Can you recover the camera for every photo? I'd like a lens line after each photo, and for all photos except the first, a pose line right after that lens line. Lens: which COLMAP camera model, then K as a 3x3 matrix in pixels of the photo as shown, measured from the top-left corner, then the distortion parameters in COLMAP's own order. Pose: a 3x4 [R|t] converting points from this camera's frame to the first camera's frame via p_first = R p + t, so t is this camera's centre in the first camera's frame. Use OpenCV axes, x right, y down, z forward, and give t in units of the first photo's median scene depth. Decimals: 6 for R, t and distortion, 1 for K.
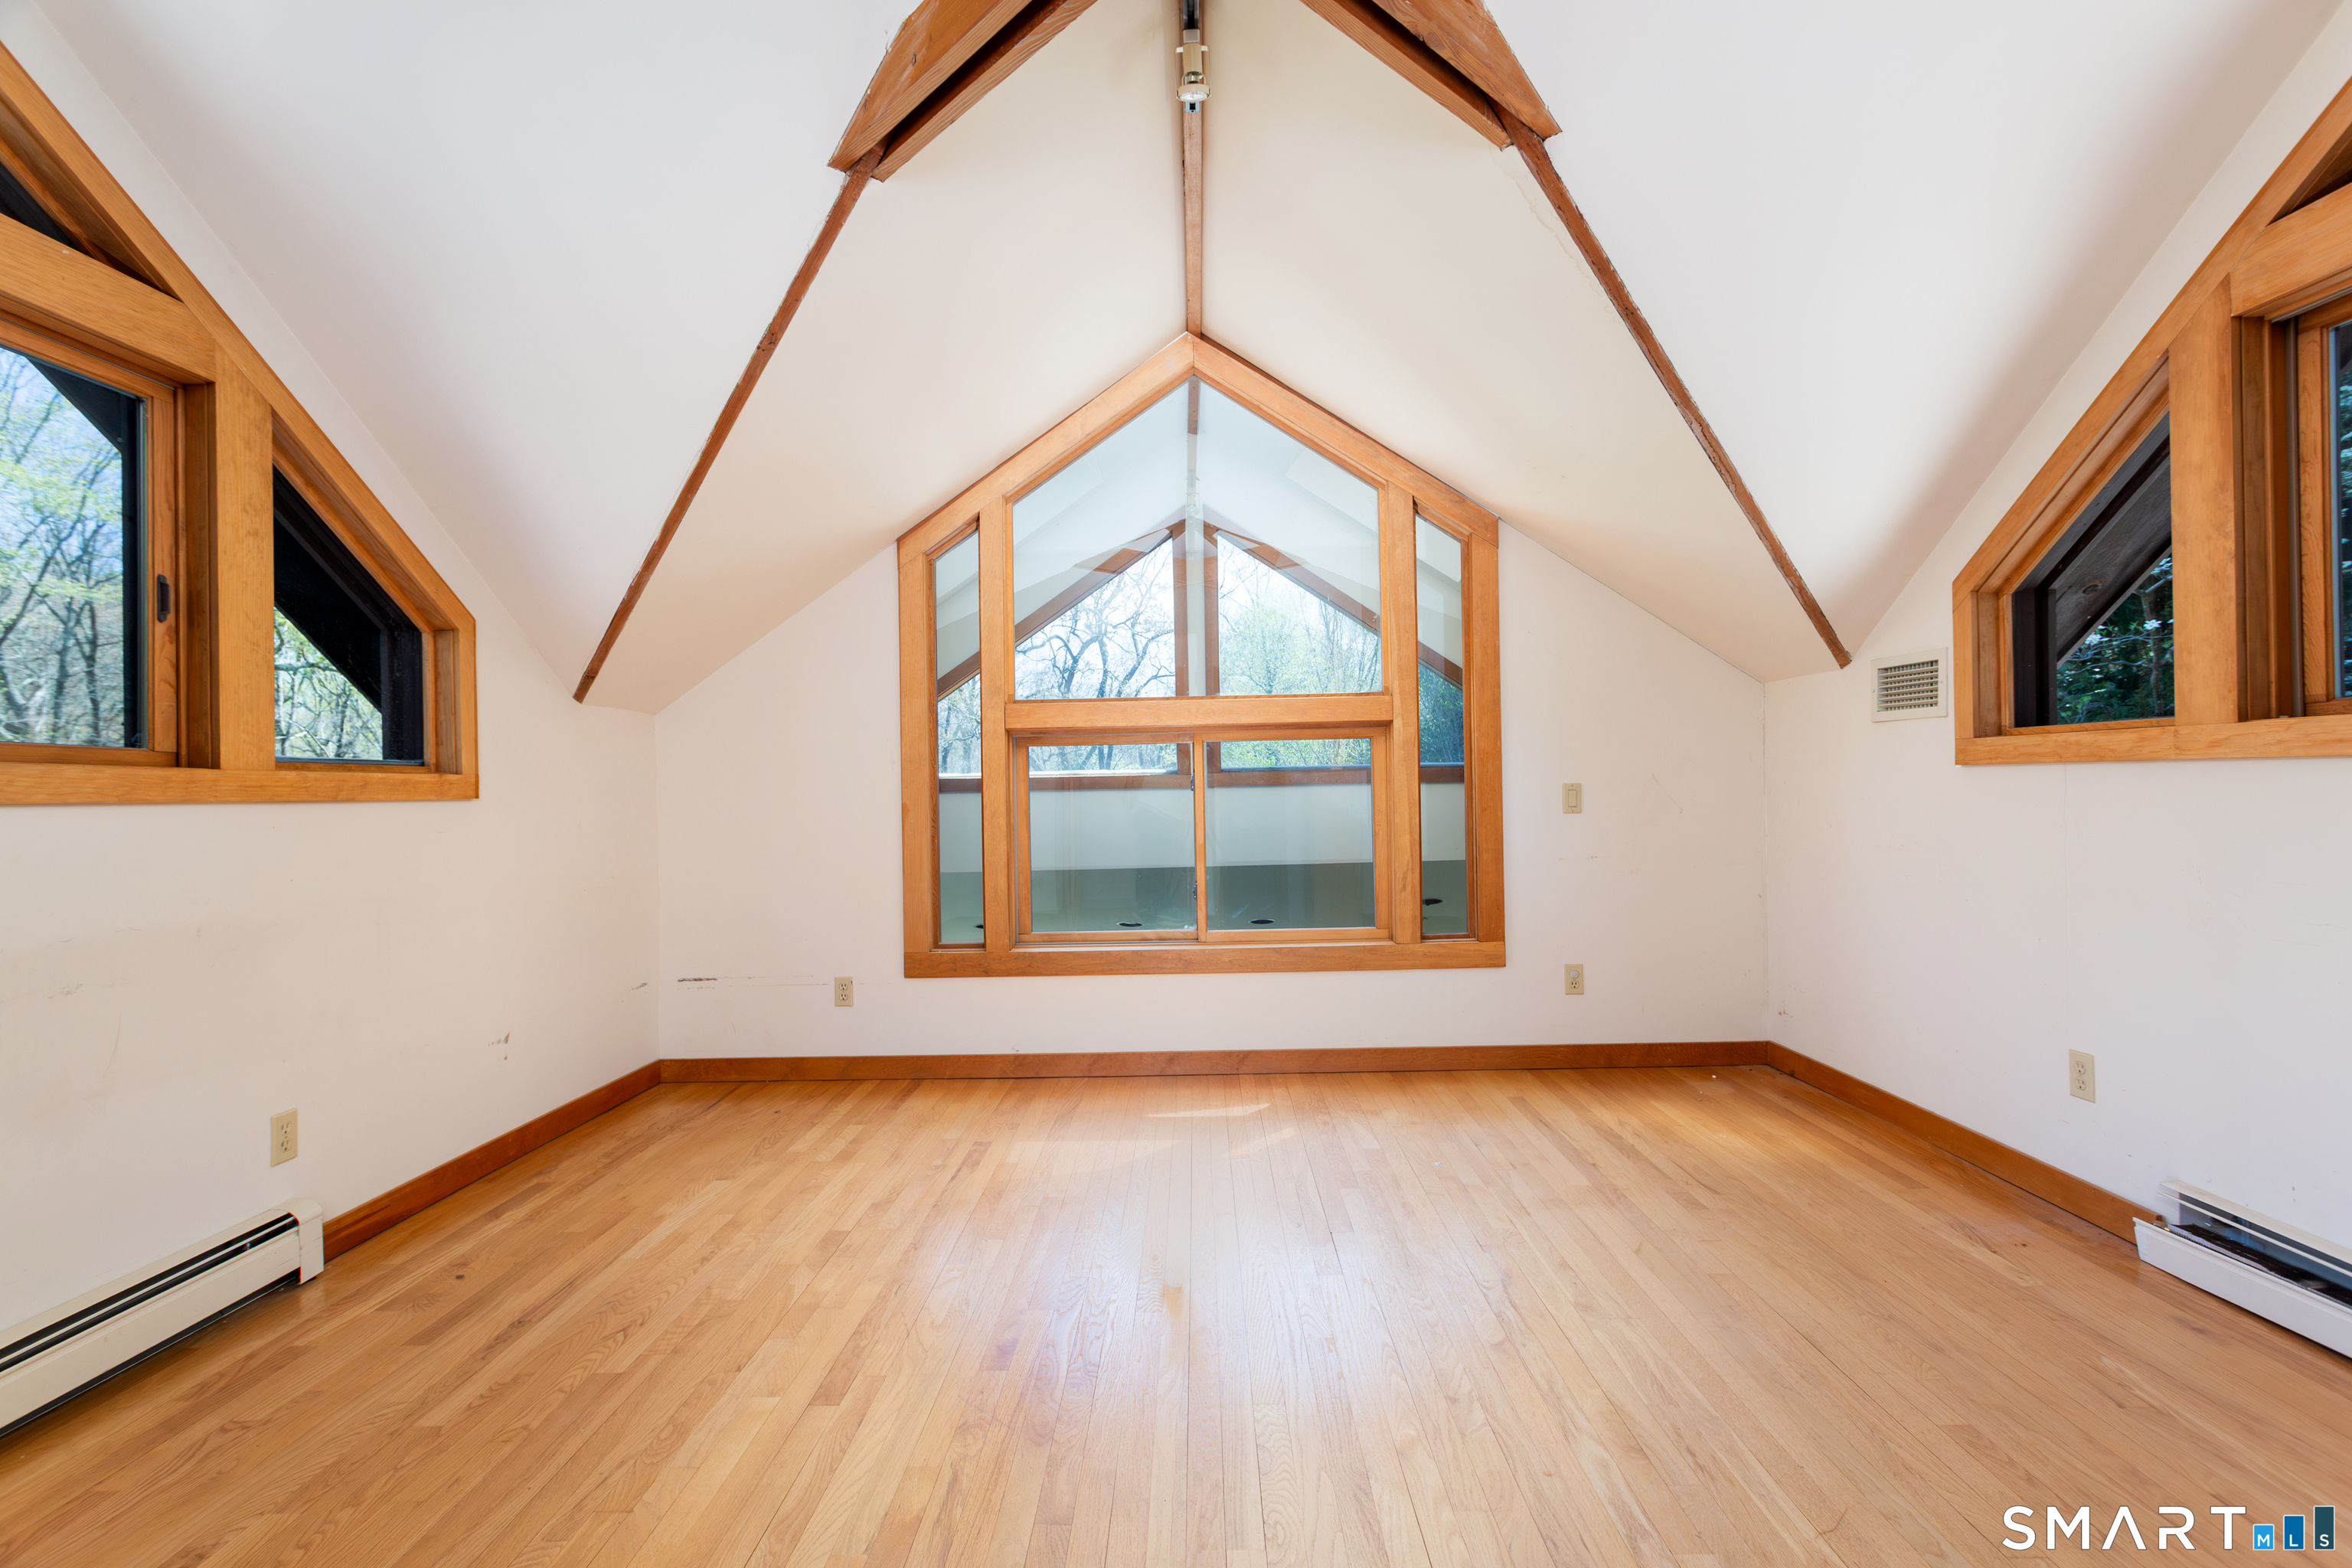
lens RADIAL K [[1111.0, 0, 1170.9], [0, 1111.0, 780.9], [0, 0, 1]] dist [-0.002441, -0.000491]
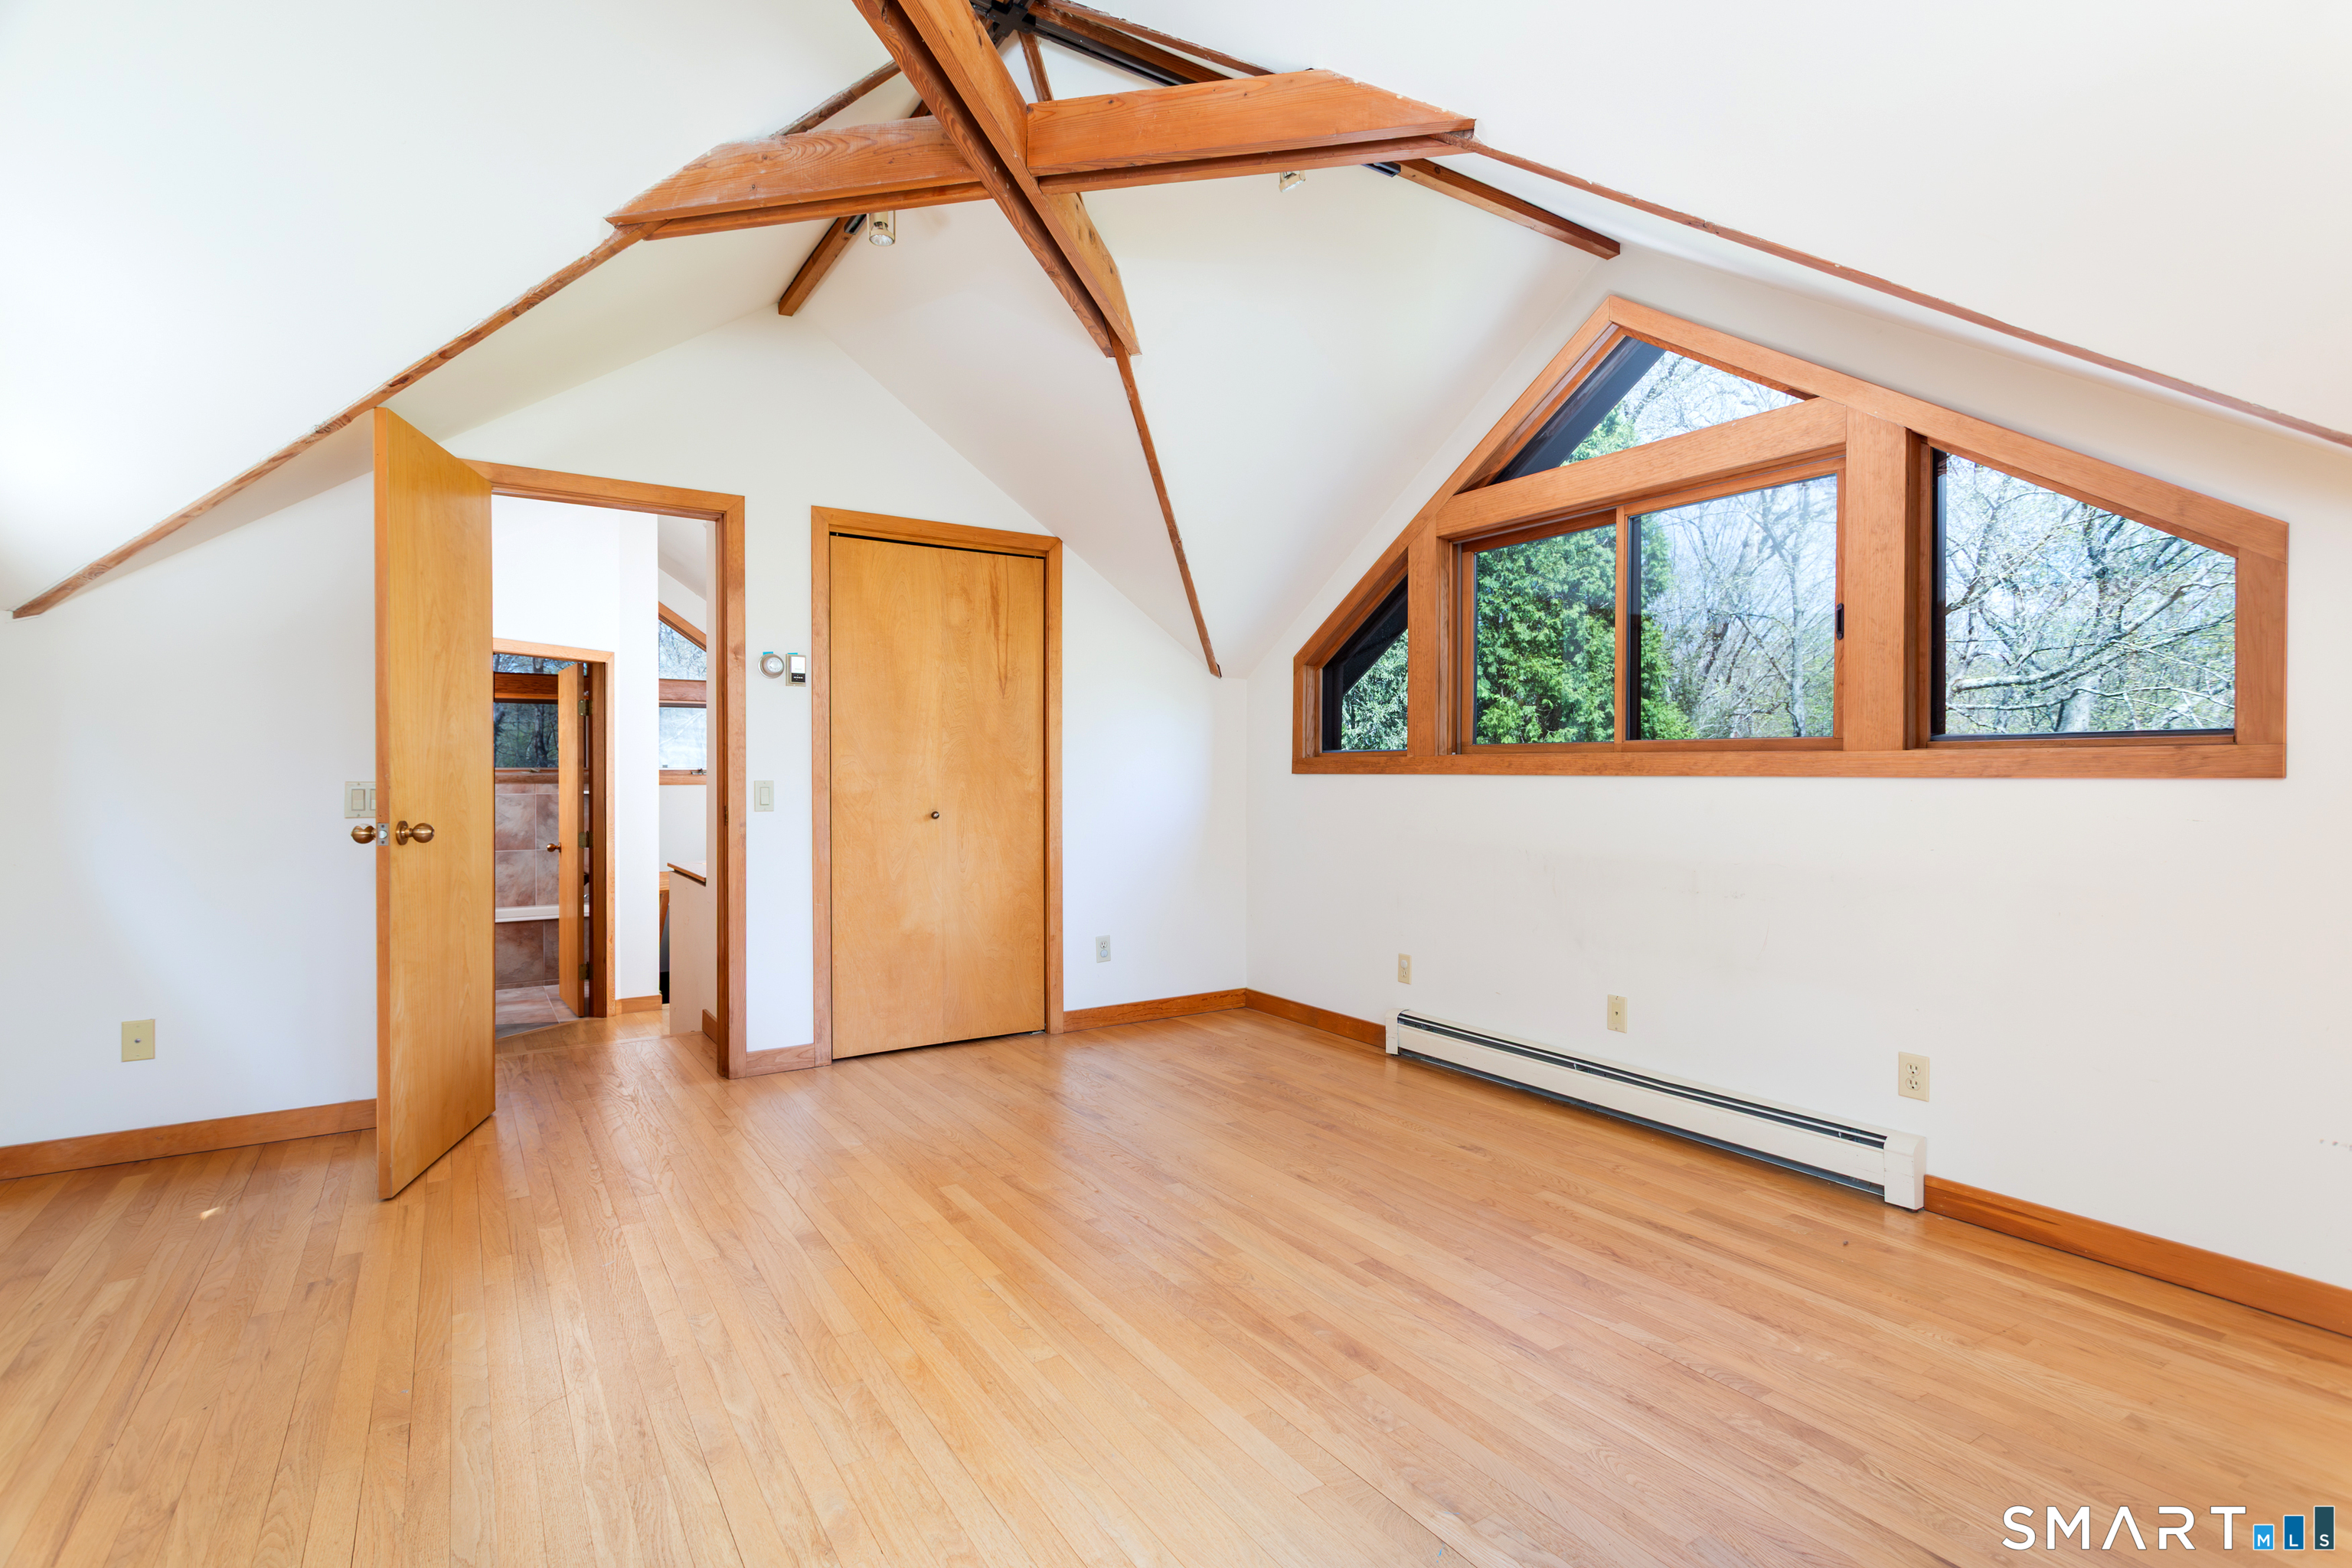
lens RADIAL K [[1111.0, 0, 1170.9], [0, 1111.0, 780.9], [0, 0, 1]] dist [-0.002441, -0.000491]
pose [[-0.825391, 0.018267, -0.564265, 0.464117], [0.014578, 0.999833, 0.011043, -0.001167], [0.564373, 0.000889, -0.825520, 1.555168]]
